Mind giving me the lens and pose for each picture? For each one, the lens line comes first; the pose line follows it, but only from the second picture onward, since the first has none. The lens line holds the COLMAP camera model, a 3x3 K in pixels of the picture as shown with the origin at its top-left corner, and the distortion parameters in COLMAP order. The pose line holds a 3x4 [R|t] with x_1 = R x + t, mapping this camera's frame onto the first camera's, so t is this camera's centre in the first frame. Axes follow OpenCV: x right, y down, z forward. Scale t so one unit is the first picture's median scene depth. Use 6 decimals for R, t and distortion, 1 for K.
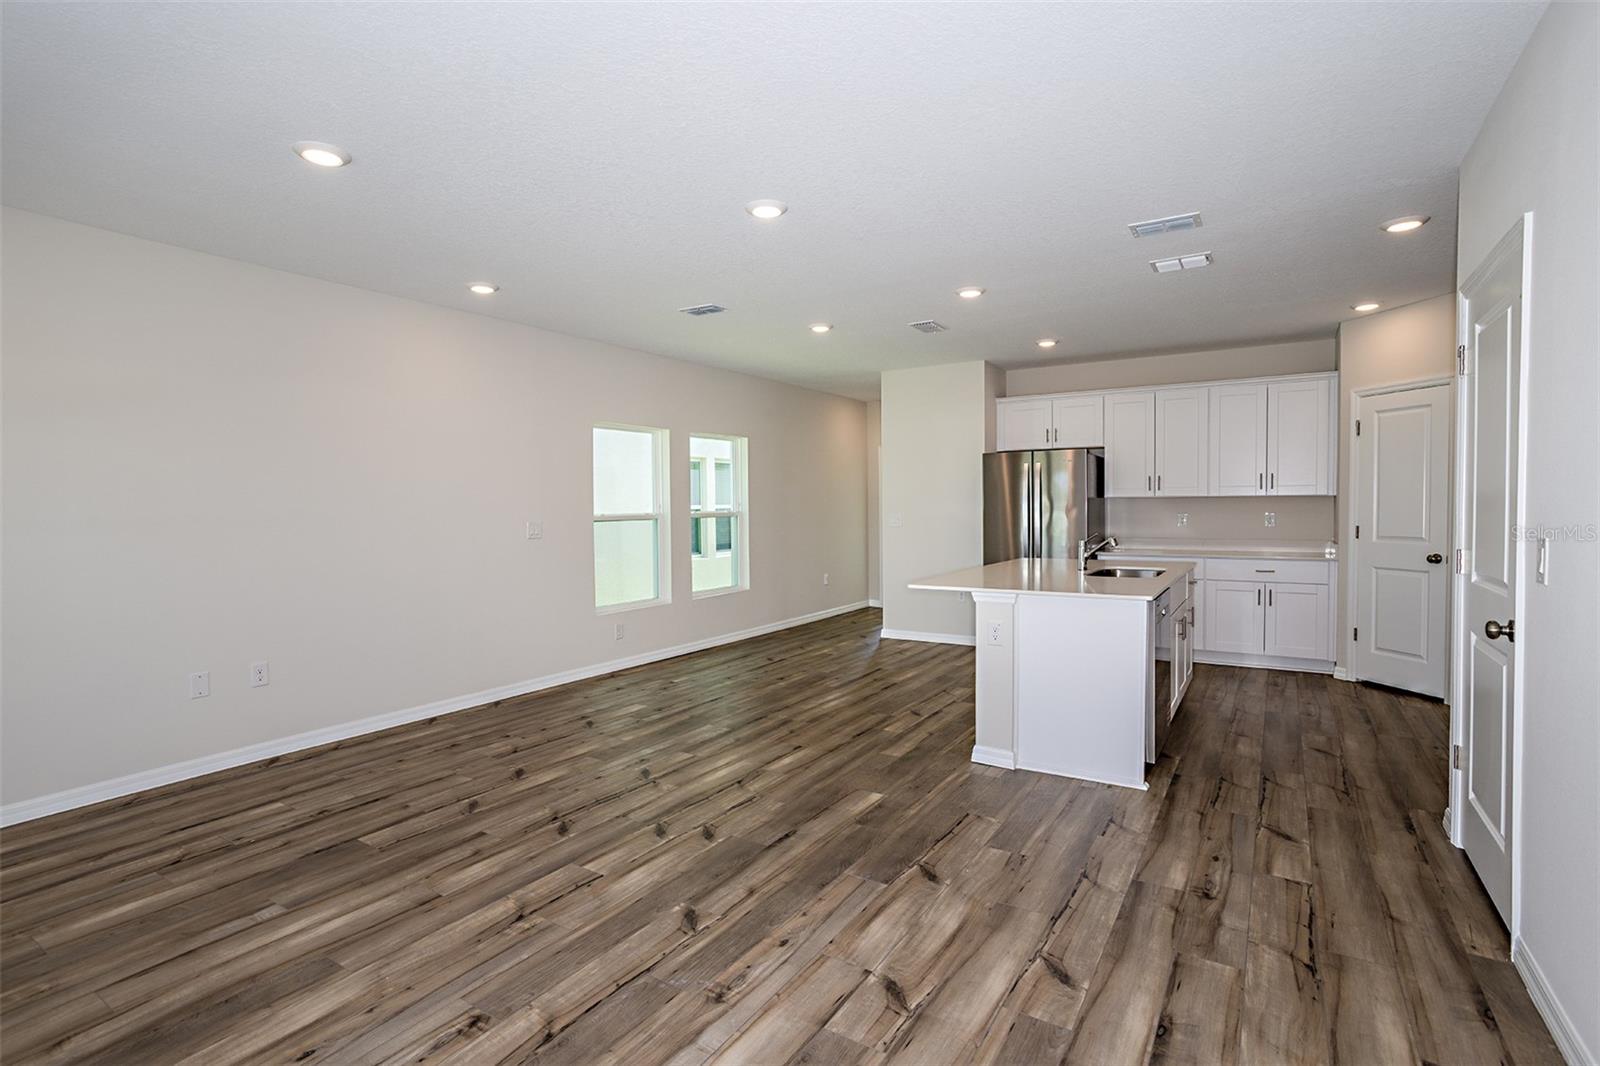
lens RADIAL K [[767.2, 0, 797.9], [0, 767.2, 530.4], [0, 0, 1]] dist [-0.028276, 0.007361]
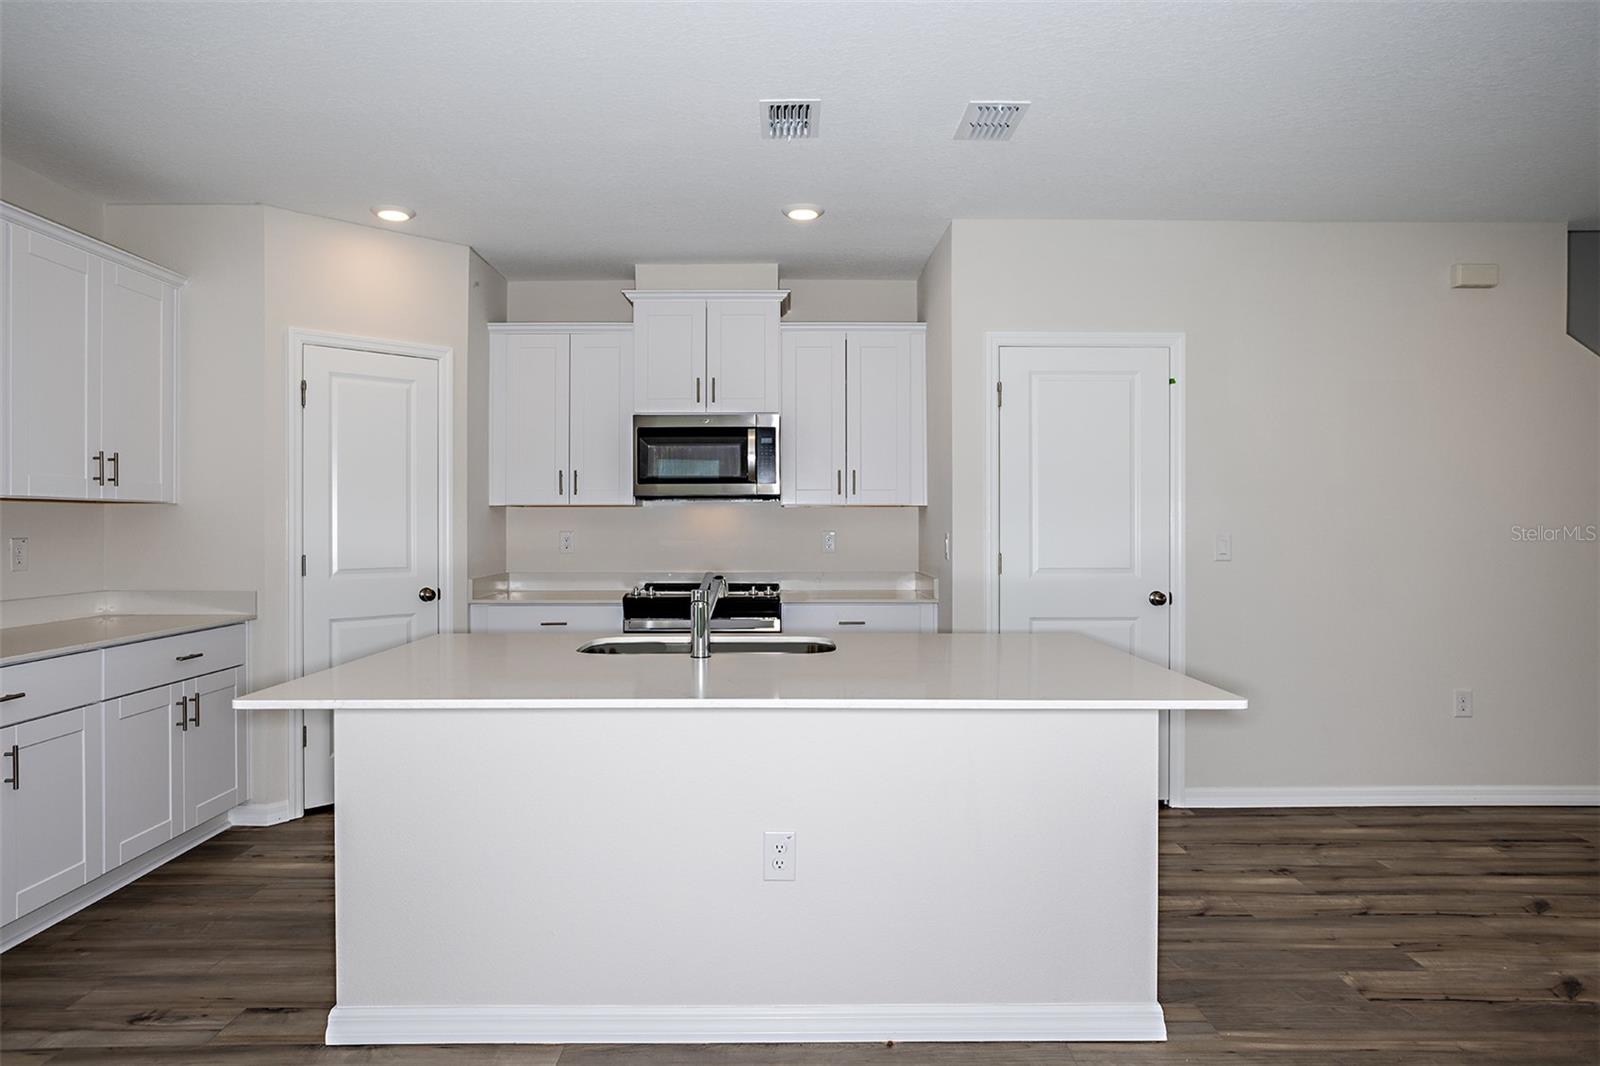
lens RADIAL K [[947.9, 0, 784.6], [0, 947.9, 525.9], [0, 0, 1]] dist [-0.009150, 0.014238]
pose [[-0.539609, 0.007606, 0.841882, -0.155941], [0.033864, 0.999346, 0.012677, -0.039116], [-0.841235, 0.035350, -0.539513, 1.601749]]
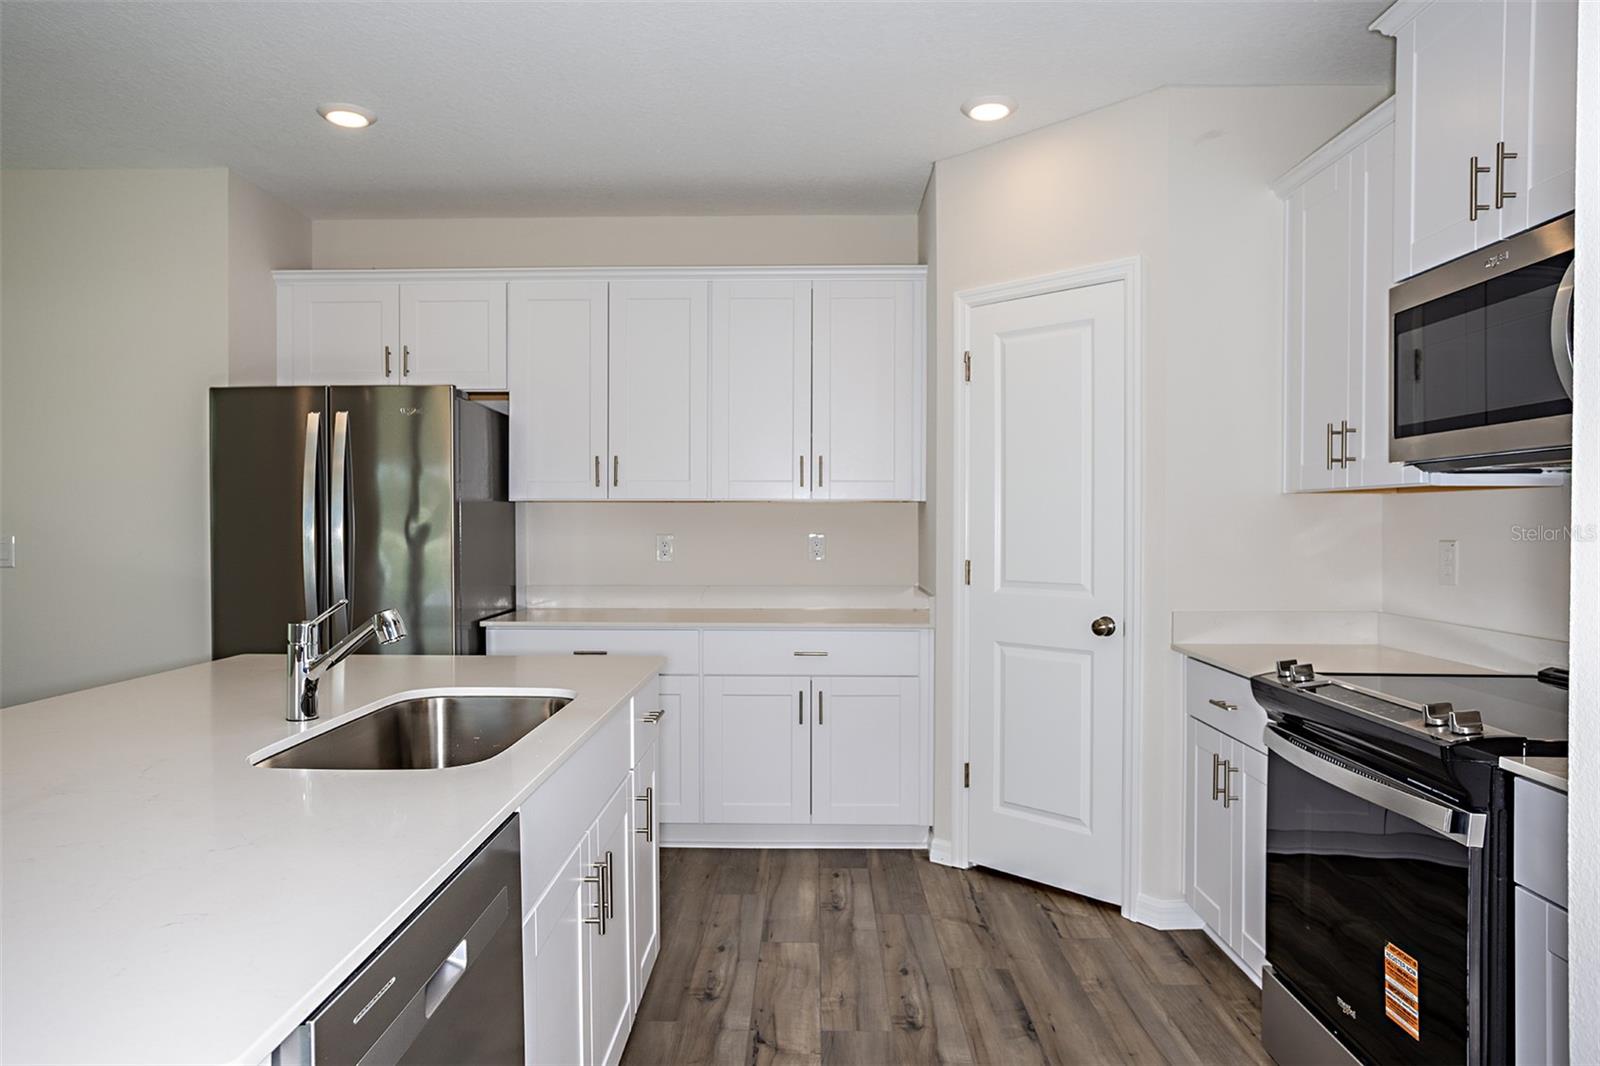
lens RADIAL K [[1051.9, 0, 798.1], [0, 1051.9, 527.3], [0, 0, 1]] dist [0.011353, 0.005410]
pose [[0.854724, 0.004728, 0.519061, 0.406930], [0.008094, 0.999716, -0.022436, -0.019416], [-0.519020, 0.023378, 0.854443, 0.672416]]
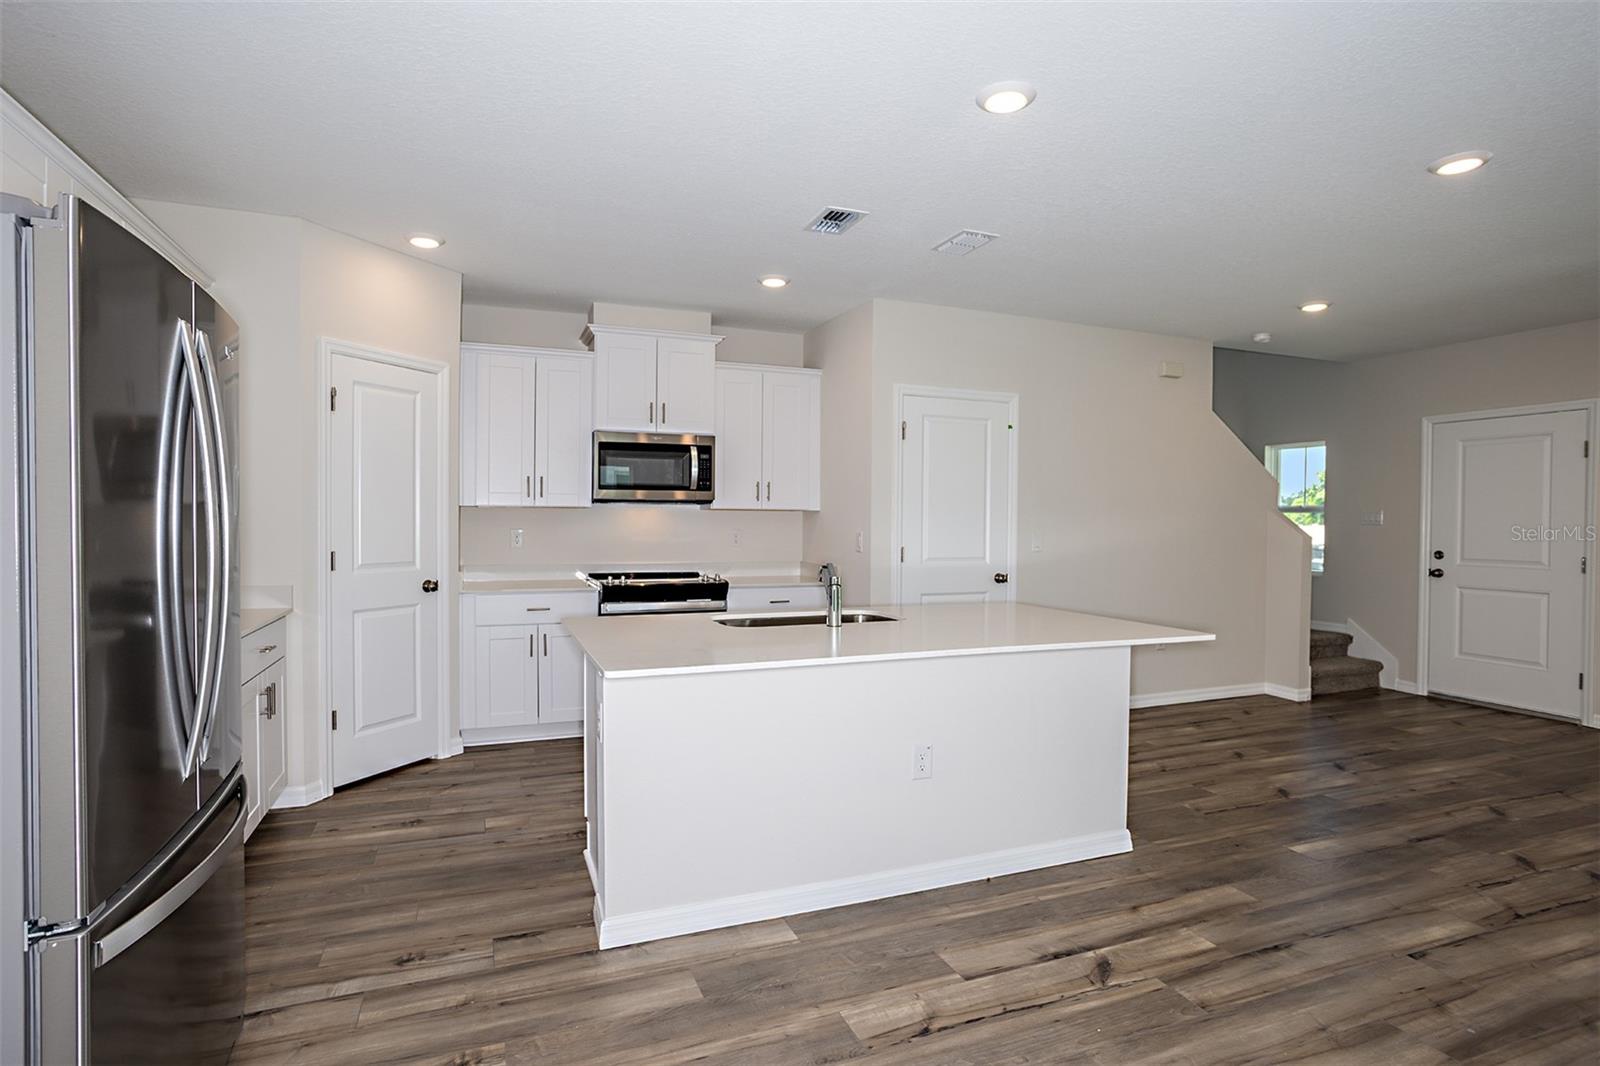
lens RADIAL K [[807.2, 0, 786.6], [0, 807.2, 543.0], [0, 0, 1]] dist [-0.028635, 0.014128]
pose [[-0.804674, -0.011629, 0.593603, 0.033062], [0.020590, 0.998660, 0.047476, -0.056687], [-0.593360, 0.050426, -0.803356, 1.948544]]
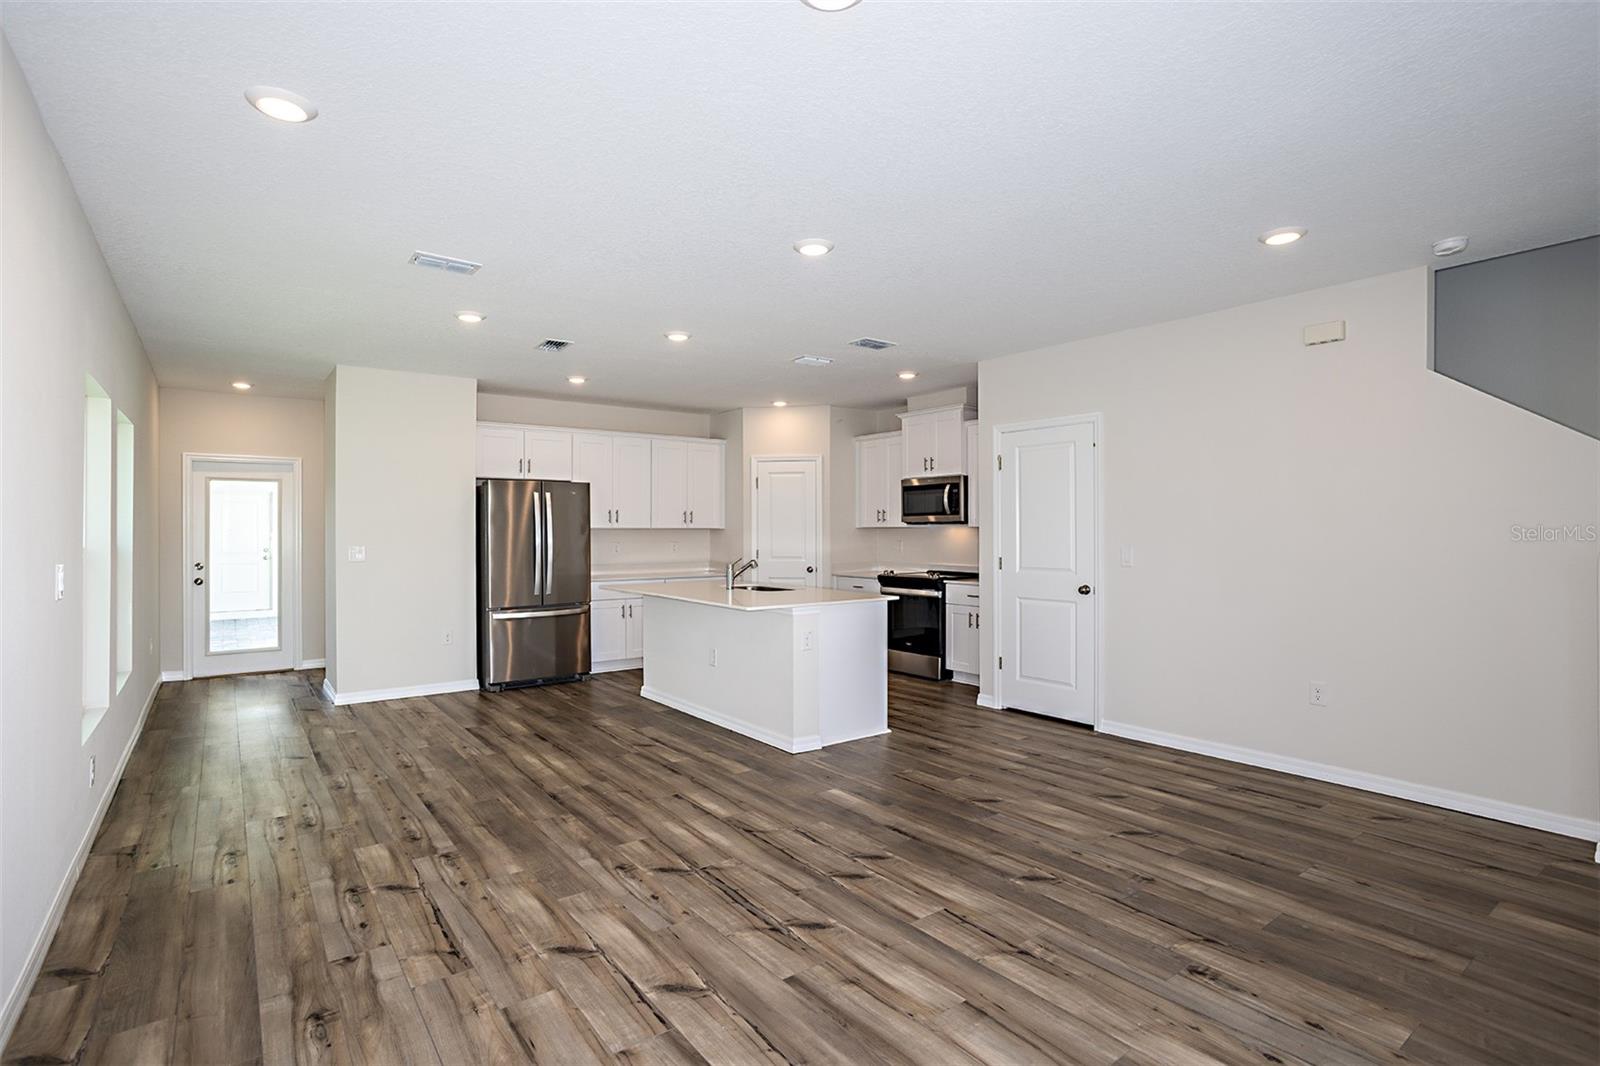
lens RADIAL K [[767.2, 0, 795.9], [0, 767.2, 538.8], [0, 0, 1]] dist [-0.028276, 0.007361]
pose [[0.348195, 0.001317, 0.937421, -0.921719], [0.027233, 0.999563, -0.011520, -0.013083], [-0.937026, 0.029540, 0.348007, 0.611507]]
